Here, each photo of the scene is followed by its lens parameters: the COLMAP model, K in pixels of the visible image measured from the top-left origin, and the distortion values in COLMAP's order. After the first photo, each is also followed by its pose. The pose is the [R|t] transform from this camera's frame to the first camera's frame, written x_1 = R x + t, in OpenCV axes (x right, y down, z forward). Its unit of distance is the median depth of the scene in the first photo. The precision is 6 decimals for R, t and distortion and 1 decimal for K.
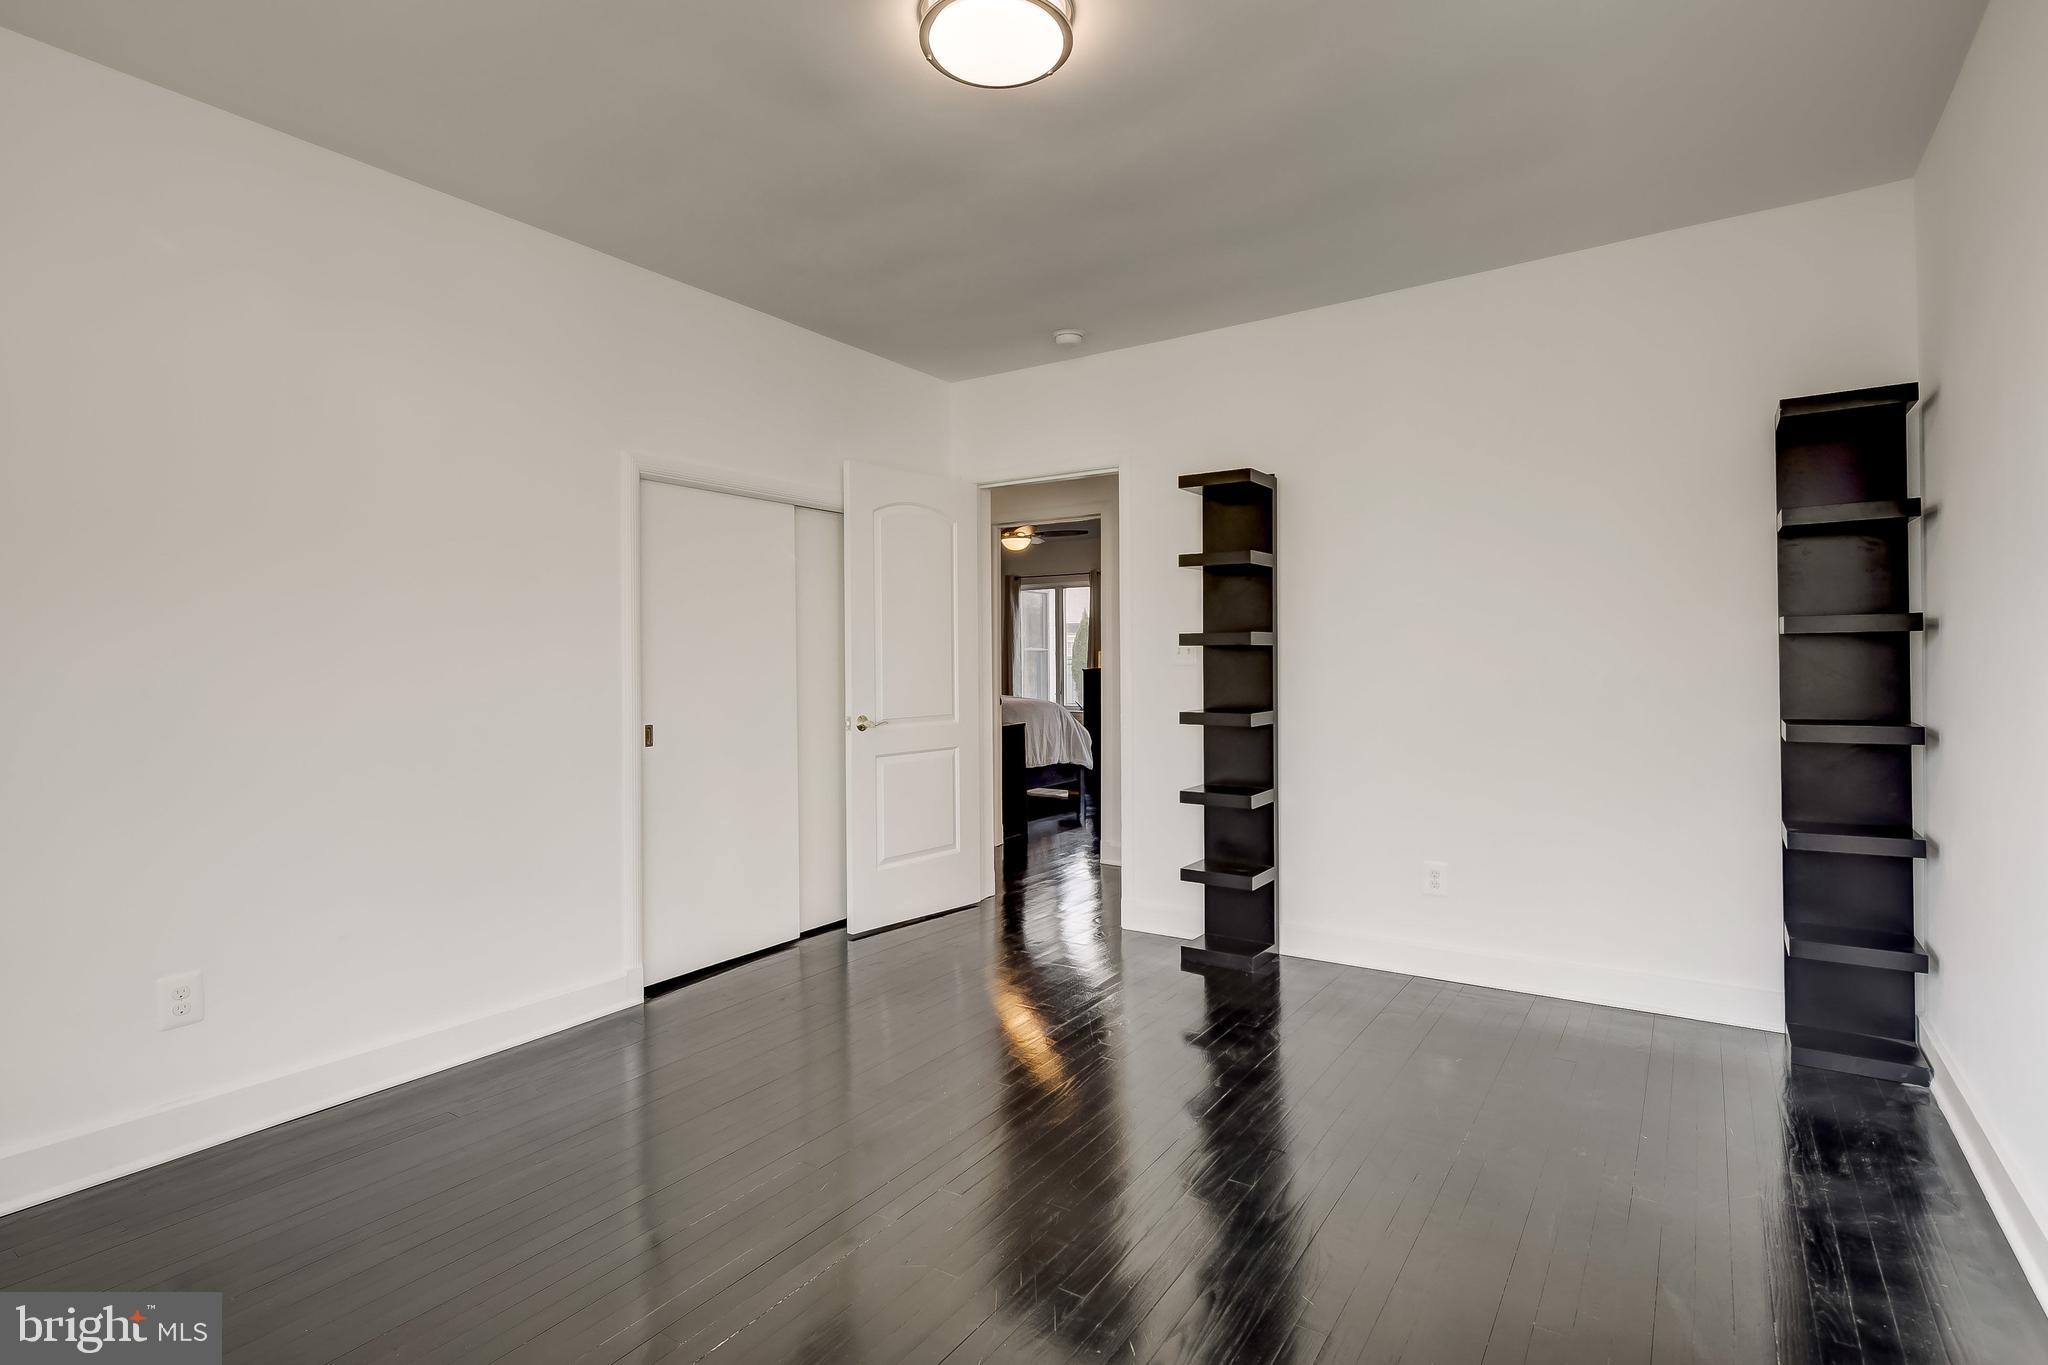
lens RADIAL K [[1002.5, 0, 1020.7], [0, 1002.5, 668.1], [0, 0, 1]] dist [0.001163, -0.000986]
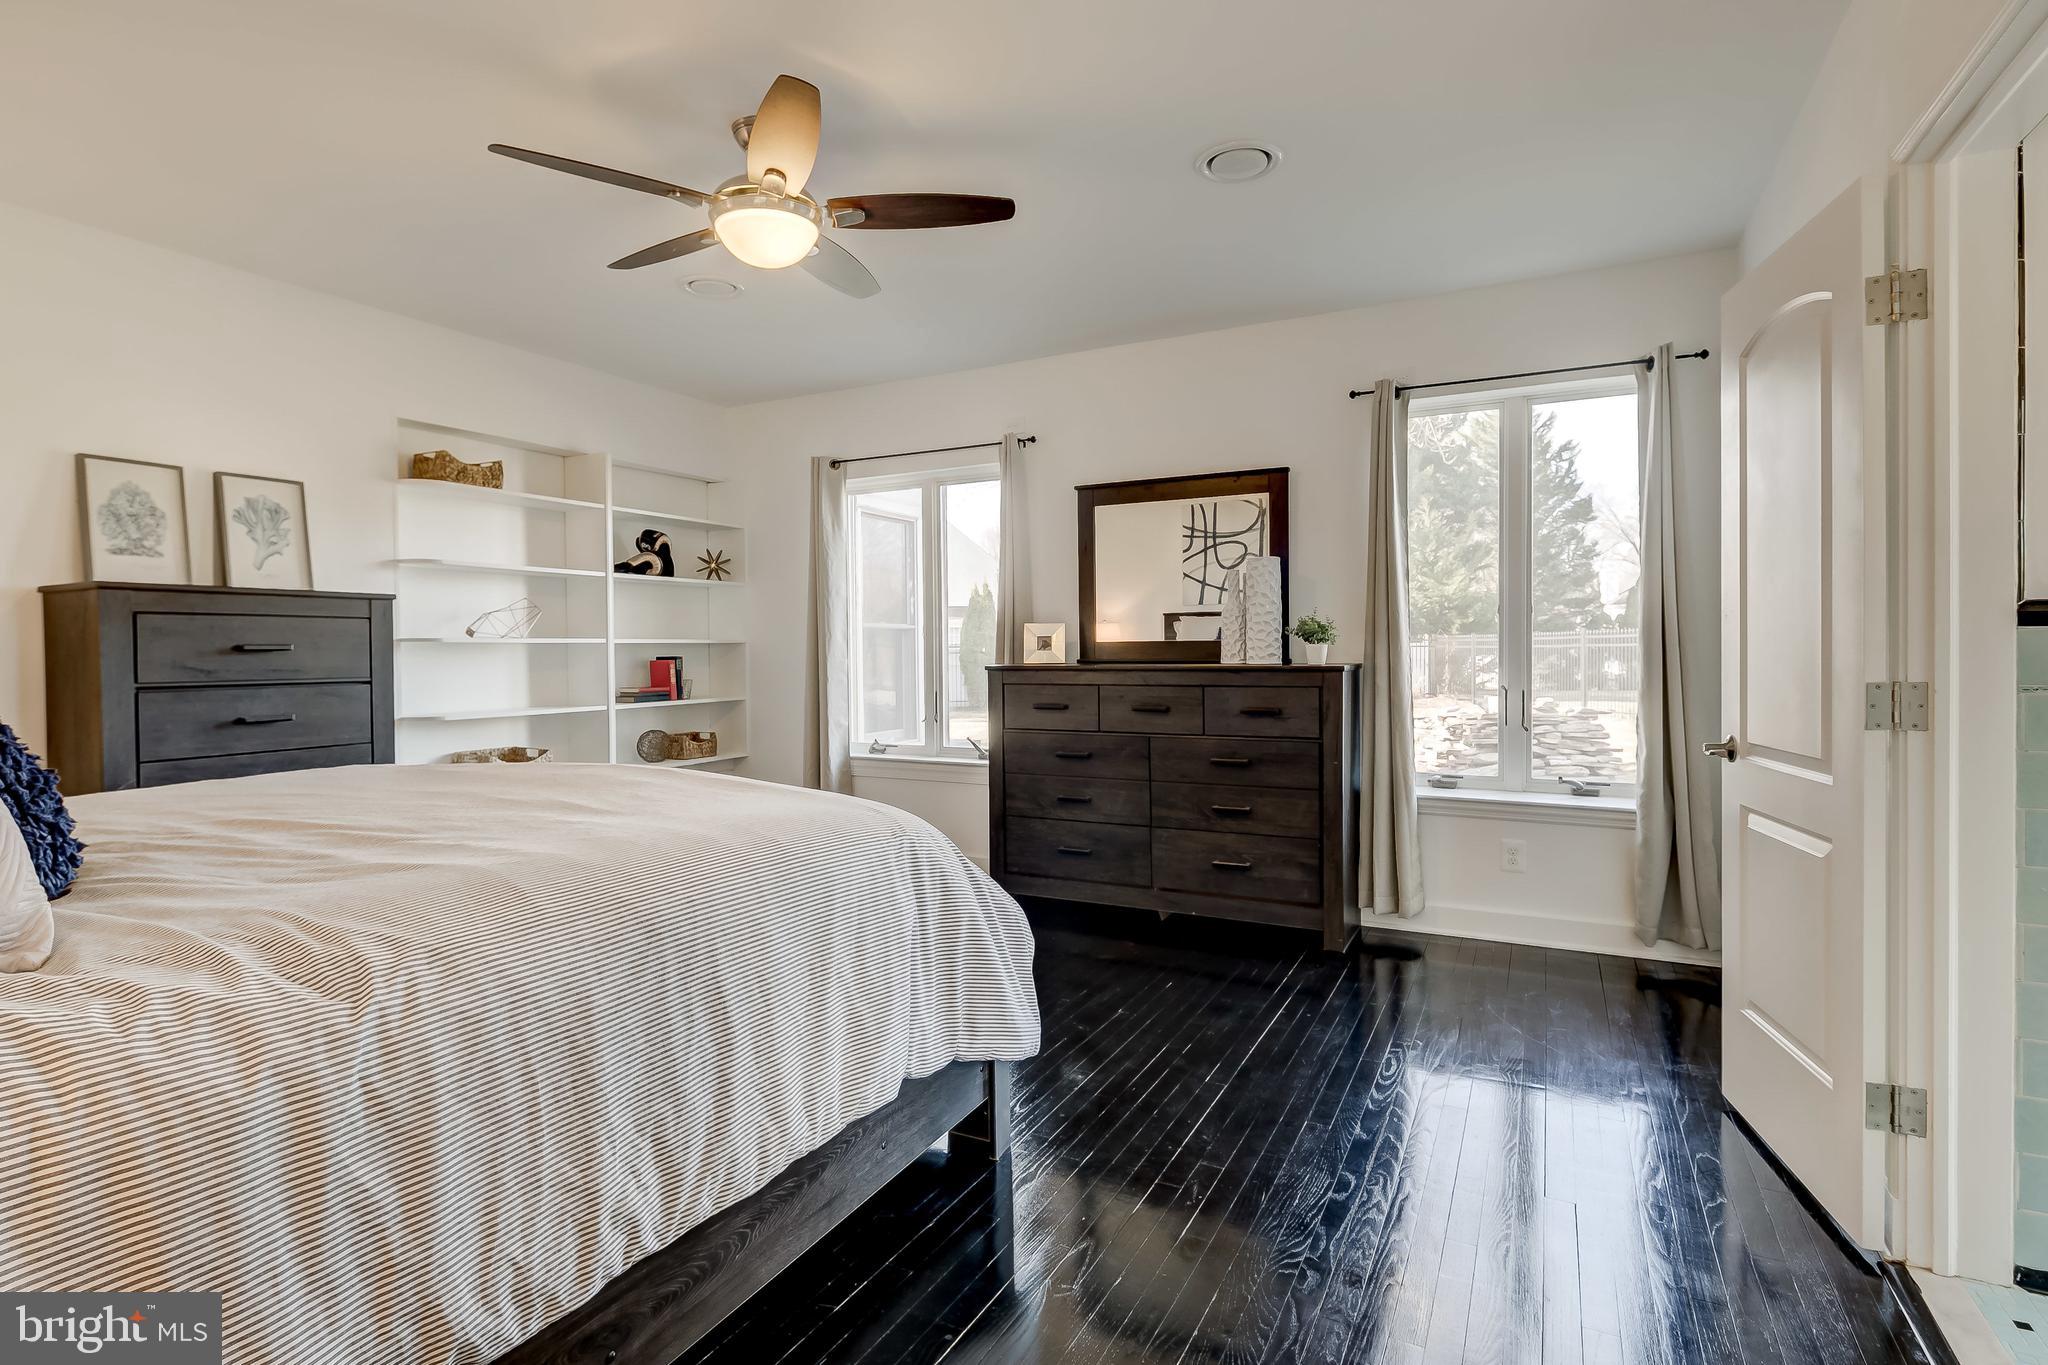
lens RADIAL K [[1002.5, 0, 1020.7], [0, 1002.5, 668.1], [0, 0, 1]] dist [0.001163, -0.000986]
pose [[0.993541, -0.002804, 0.113443, 0.029671], [0.001225, 0.999901, 0.013985, -0.003758], [-0.113471, -0.013755, 0.993446, 0.592329]]
